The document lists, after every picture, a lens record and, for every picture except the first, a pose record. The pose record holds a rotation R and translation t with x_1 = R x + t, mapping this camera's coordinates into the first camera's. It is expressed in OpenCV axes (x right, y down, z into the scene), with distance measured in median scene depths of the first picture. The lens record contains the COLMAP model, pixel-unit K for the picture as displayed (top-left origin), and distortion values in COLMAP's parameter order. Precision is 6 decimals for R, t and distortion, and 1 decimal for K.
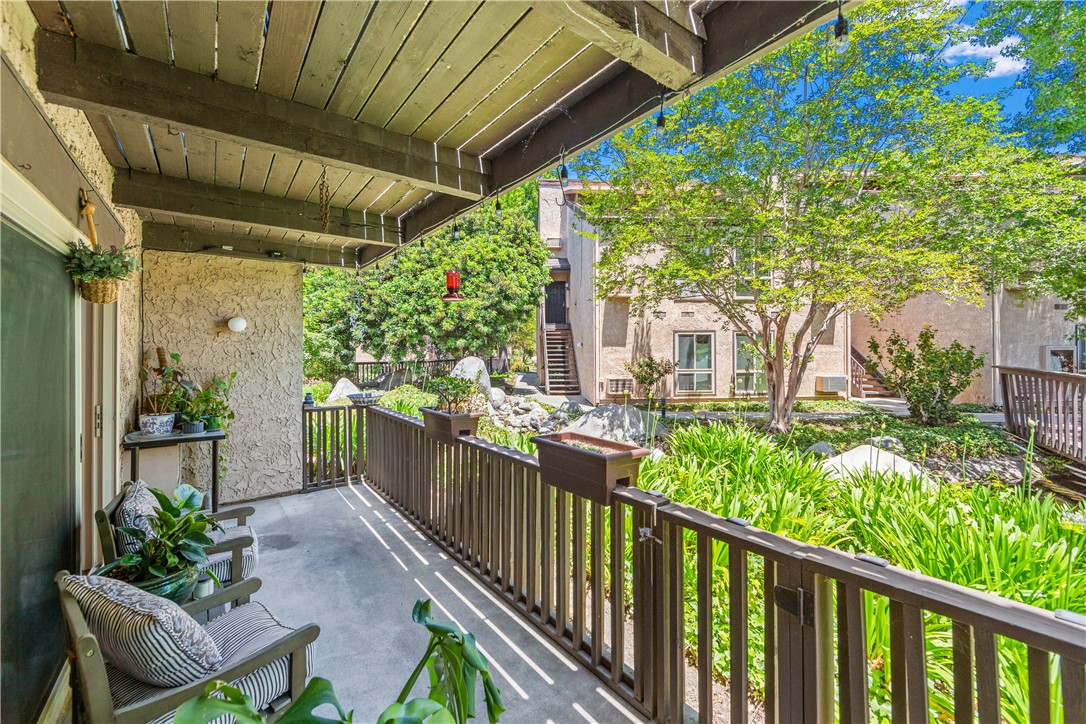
lens RADIAL K [[444.5, 0, 540.7], [0, 444.5, 353.3], [0, 0, 1]] dist [-0.003917, -0.000171]
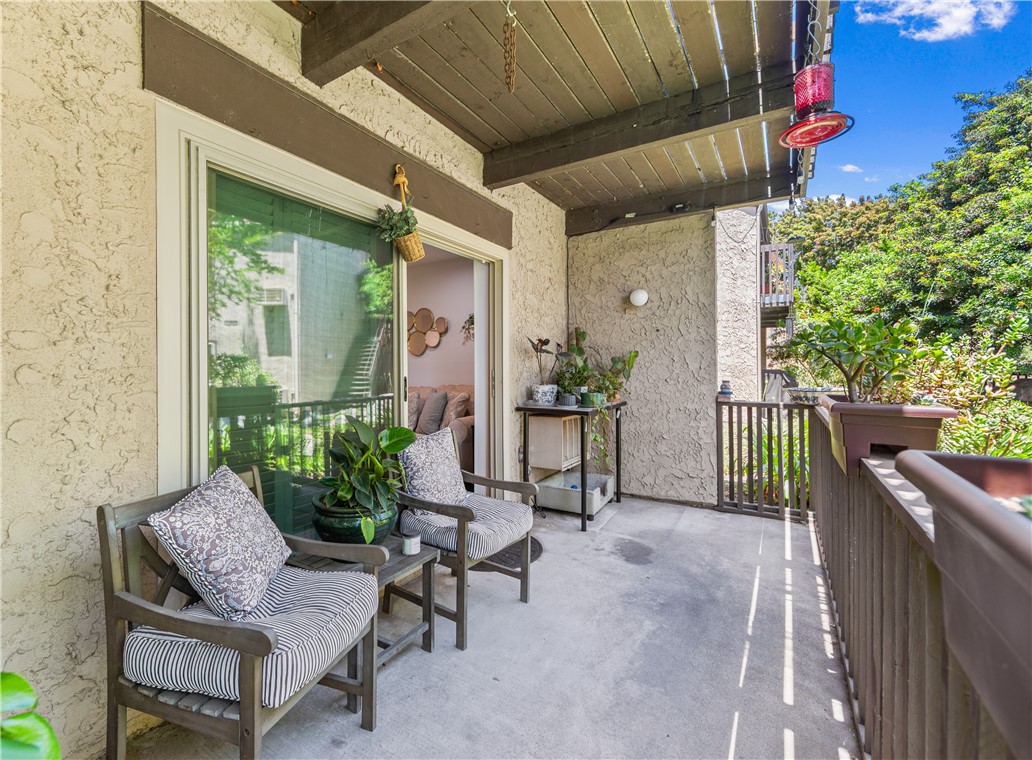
lens RADIAL K [[455.7, 0, 513.6], [0, 455.7, 375.7], [0, 0, 1]] dist [-0.003646, 0.001363]
pose [[0.338765, -0.001348, -0.940870, 0.094124], [-0.003414, 0.999991, -0.002662, 0.094373], [0.940865, 0.004113, 0.338757, 0.443774]]
